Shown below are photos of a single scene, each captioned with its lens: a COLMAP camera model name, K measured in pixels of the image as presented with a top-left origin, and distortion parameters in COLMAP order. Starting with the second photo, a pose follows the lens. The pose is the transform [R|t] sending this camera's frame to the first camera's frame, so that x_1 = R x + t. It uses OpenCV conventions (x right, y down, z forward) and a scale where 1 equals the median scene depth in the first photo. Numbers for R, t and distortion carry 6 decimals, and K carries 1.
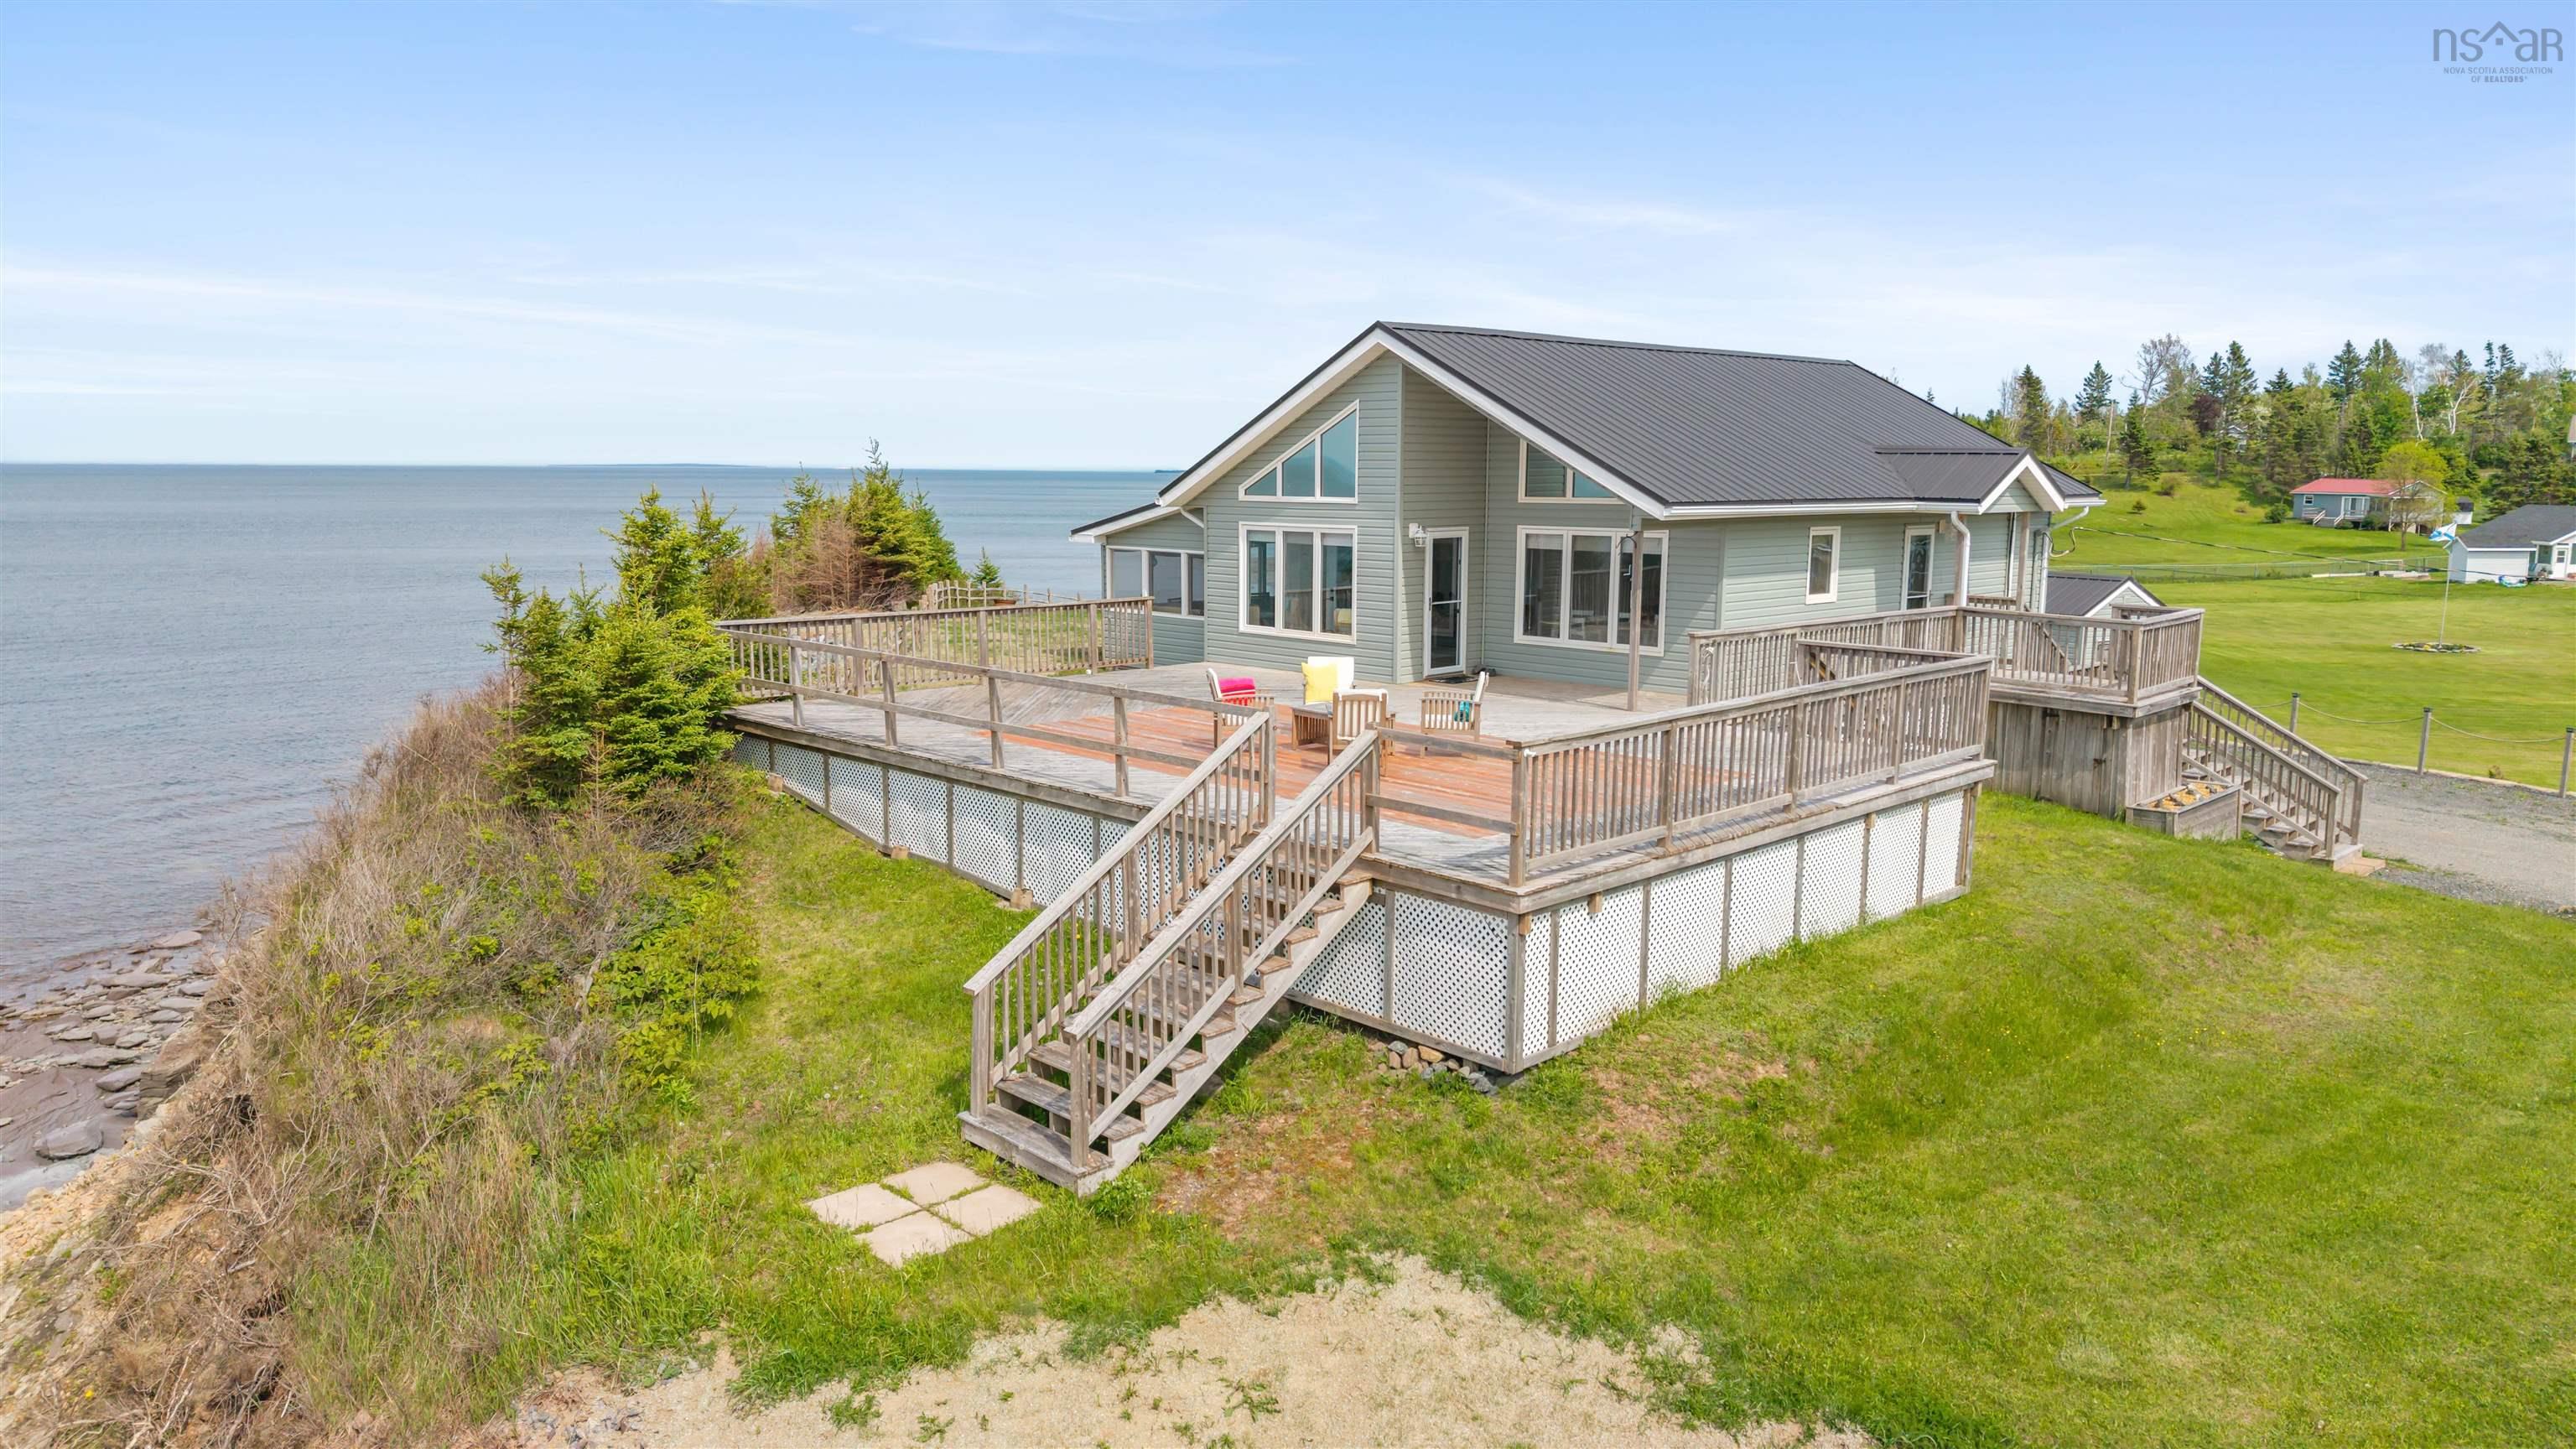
lens RADIAL K [[1731.4, 0, 1288.0], [0, 1731.4, 724.5], [0, 0, 1]] dist [0.032987, -0.047209]
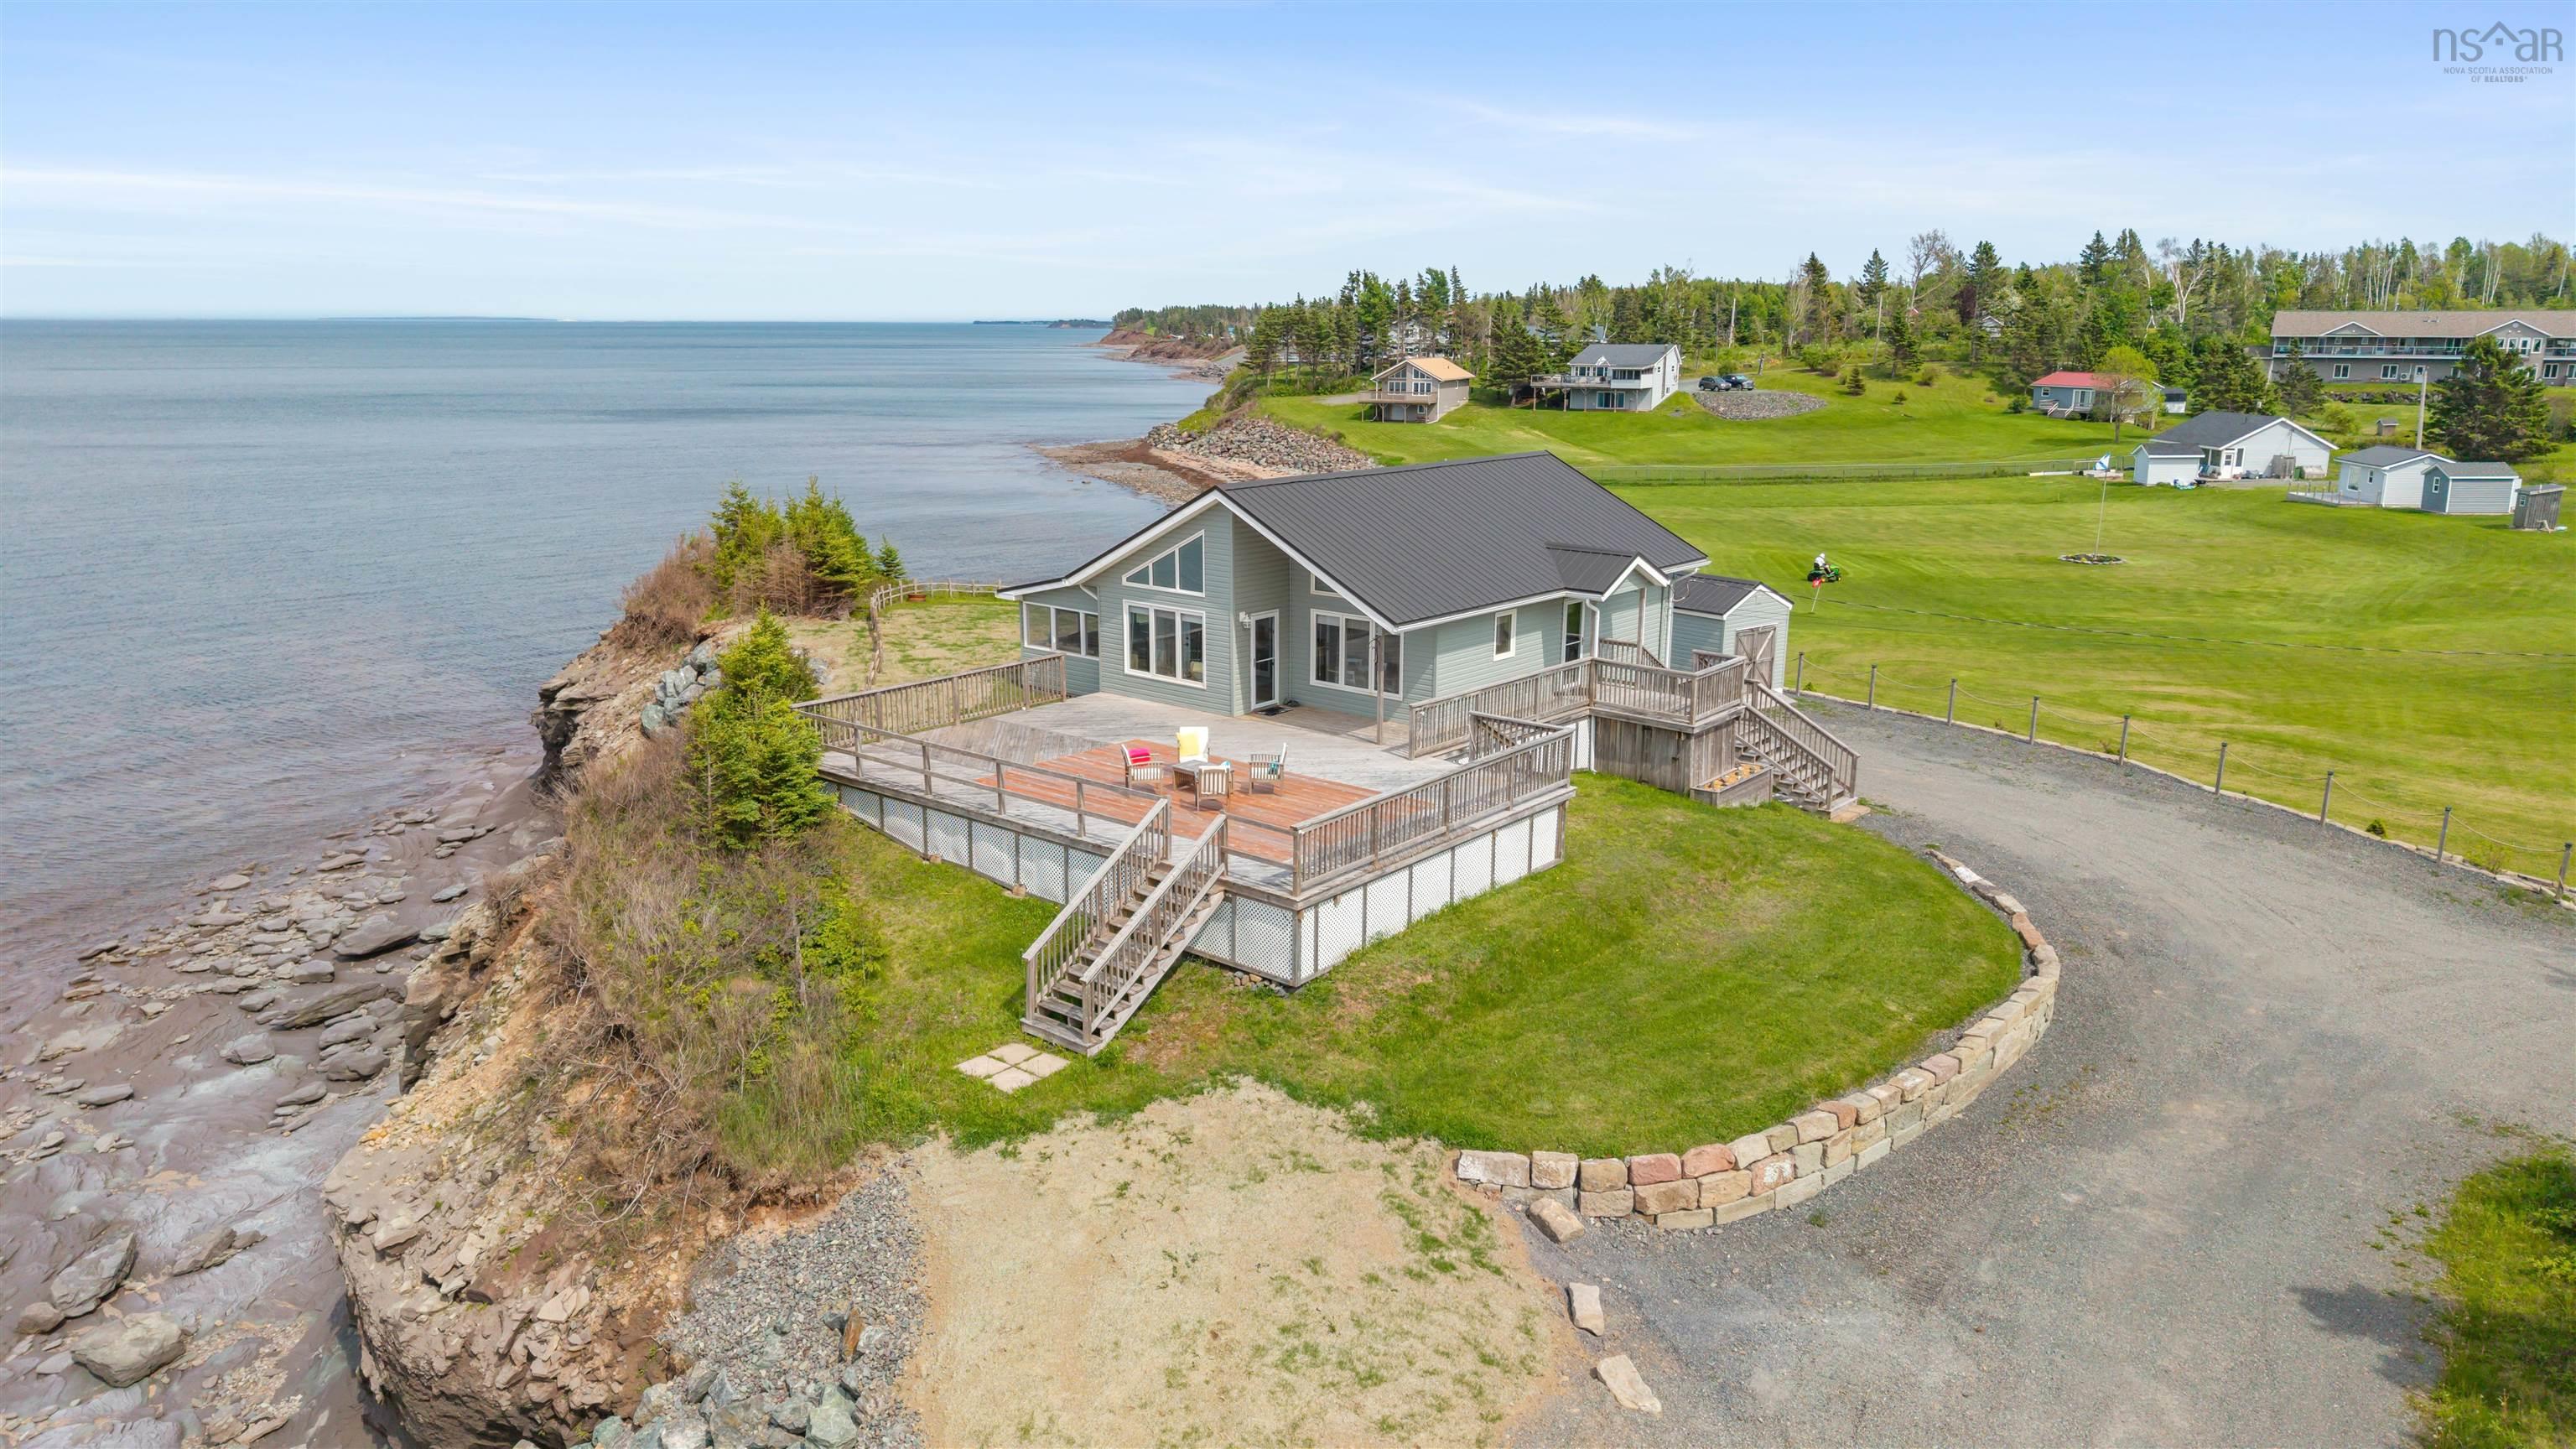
lens RADIAL K [[1703.0, 0, 1327.3], [0, 1703.0, 725.7], [0, 0, 1]] dist [0.167967, -0.437012]
pose [[0.992565, -0.020185, 0.120034, -0.057952], [0.010174, 0.996461, 0.083432, -0.230969], [-0.121294, -0.081591, 0.989258, -0.819999]]
